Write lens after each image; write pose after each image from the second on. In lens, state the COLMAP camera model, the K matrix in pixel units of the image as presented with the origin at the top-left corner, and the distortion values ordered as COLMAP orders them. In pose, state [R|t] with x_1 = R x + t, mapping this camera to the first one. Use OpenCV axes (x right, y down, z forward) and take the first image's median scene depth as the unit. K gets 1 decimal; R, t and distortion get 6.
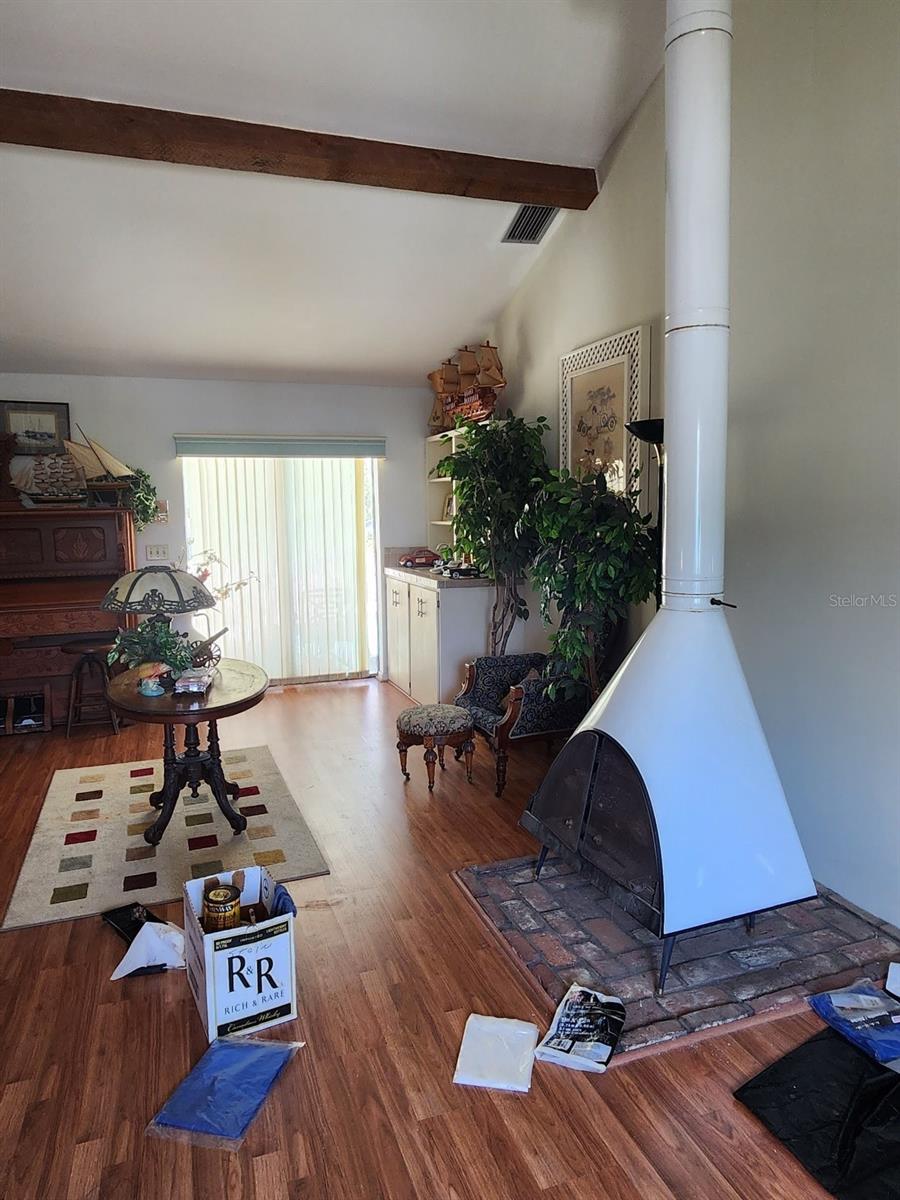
lens RADIAL K [[786.4, 0, 450.3], [0, 786.4, 598.9], [0, 0, 1]] dist [0.002997, -0.002023]
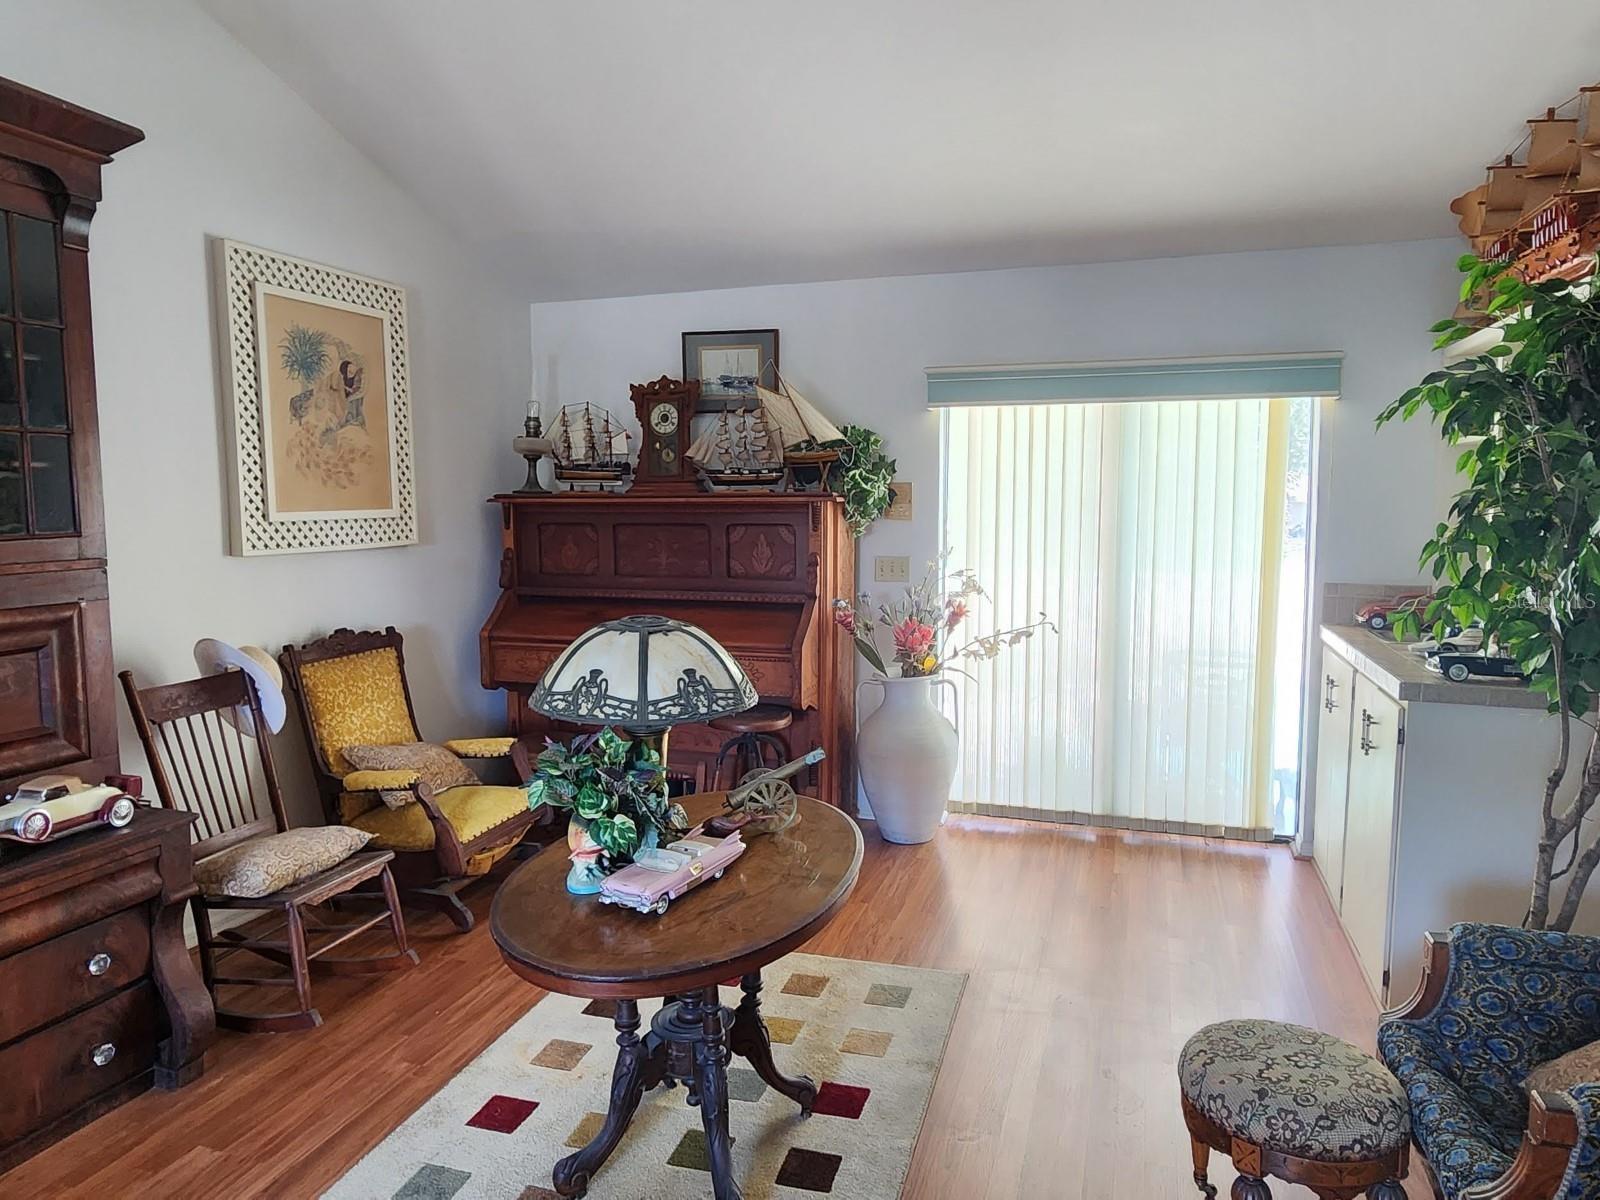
lens RADIAL K [[1048.6, 0, 801.7], [0, 1048.6, 594.5], [0, 0, 1]] dist [0.002997, -0.002023]
pose [[0.792628, 0.071364, -0.605514, 0.059924], [-0.082272, 0.996562, 0.009757, -0.044486], [0.604129, 0.042084, 0.795775, 0.346424]]
